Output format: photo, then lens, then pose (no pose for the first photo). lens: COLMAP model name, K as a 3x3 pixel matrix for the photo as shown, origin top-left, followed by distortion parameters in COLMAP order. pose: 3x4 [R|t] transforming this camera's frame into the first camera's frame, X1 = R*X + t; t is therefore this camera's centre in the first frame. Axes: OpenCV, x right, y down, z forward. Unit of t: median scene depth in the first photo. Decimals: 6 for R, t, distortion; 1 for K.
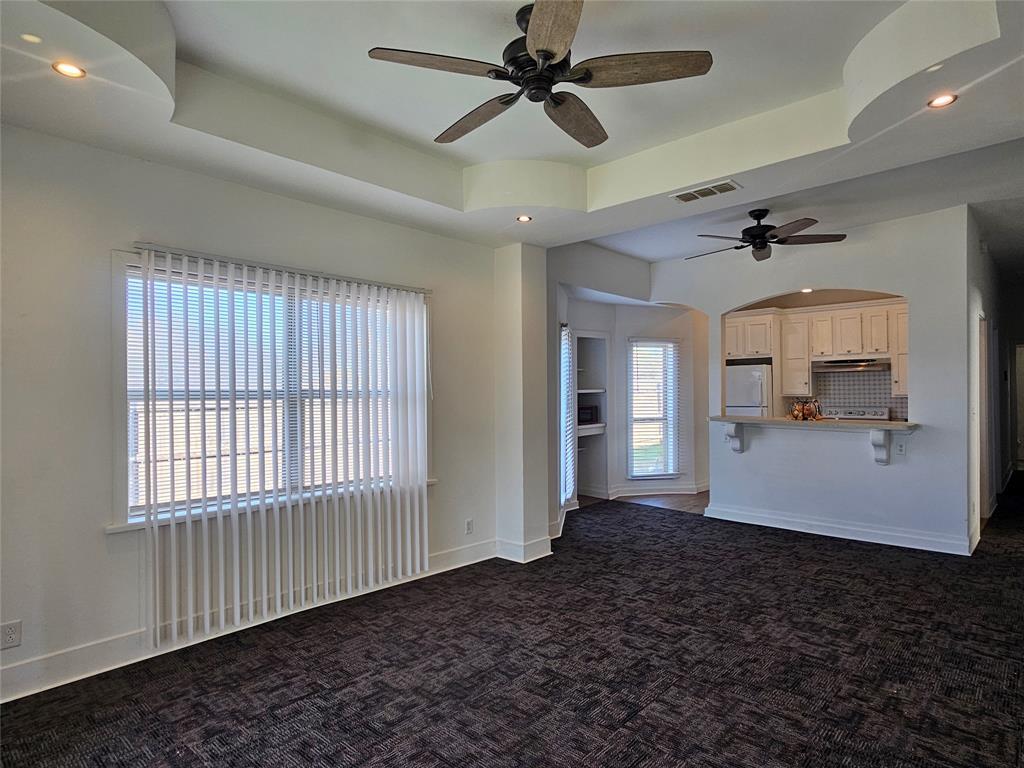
lens RADIAL K [[568.7, 0, 511.4], [0, 568.7, 386.2], [0, 0, 1]] dist [-0.002094, -0.004107]
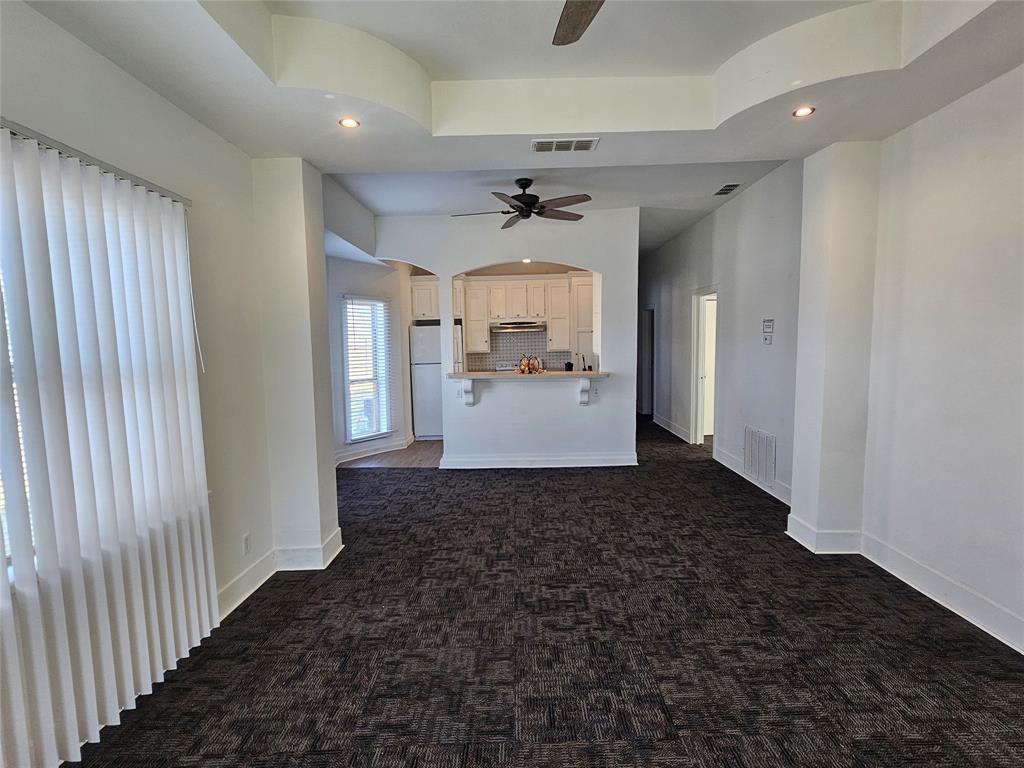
lens RADIAL K [[503.8, 0, 506.5], [0, 503.8, 384.4], [0, 0, 1]] dist [-0.002934, -0.000531]
pose [[0.736676, -0.066003, 0.673017, -0.216872], [0.011591, 0.996312, 0.085021, -0.006868], [-0.676146, -0.054832, 0.734724, 0.269607]]
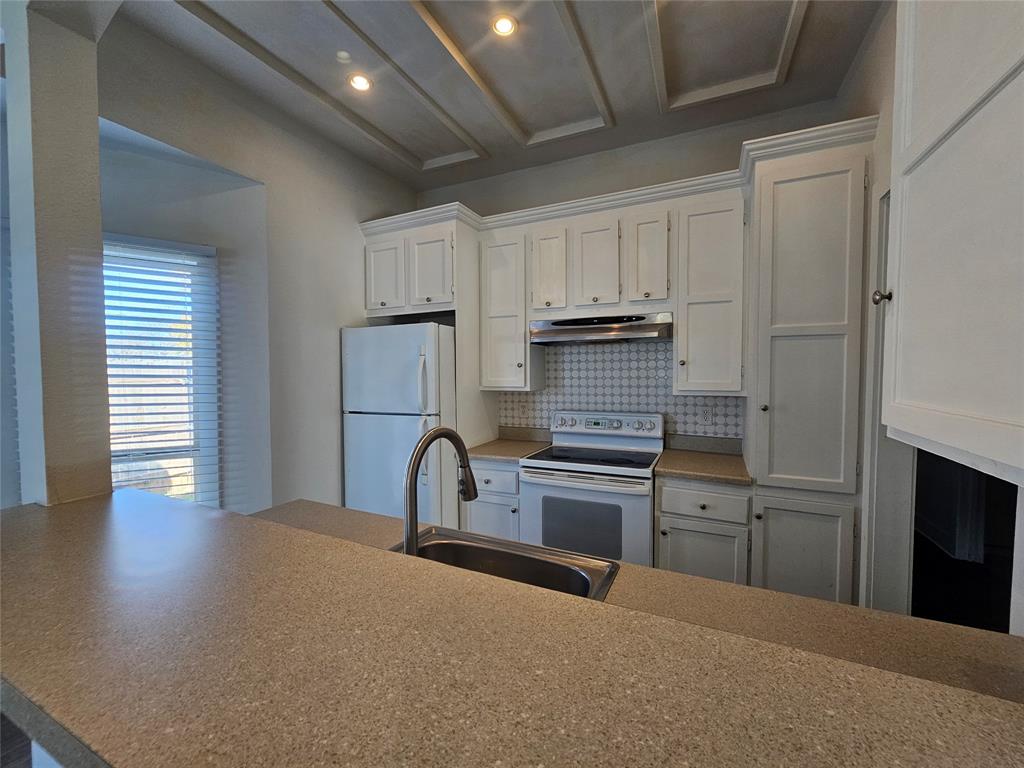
lens RADIAL K [[410.1, 0, 517.5], [0, 410.1, 386.1], [0, 0, 1]] dist [0.001187, 0.000007]
pose [[0.945394, -0.004960, 0.325891, 0.540608], [-0.007548, 0.999283, 0.037105, -0.000483], [-0.325842, -0.037539, 0.944679, 0.892870]]
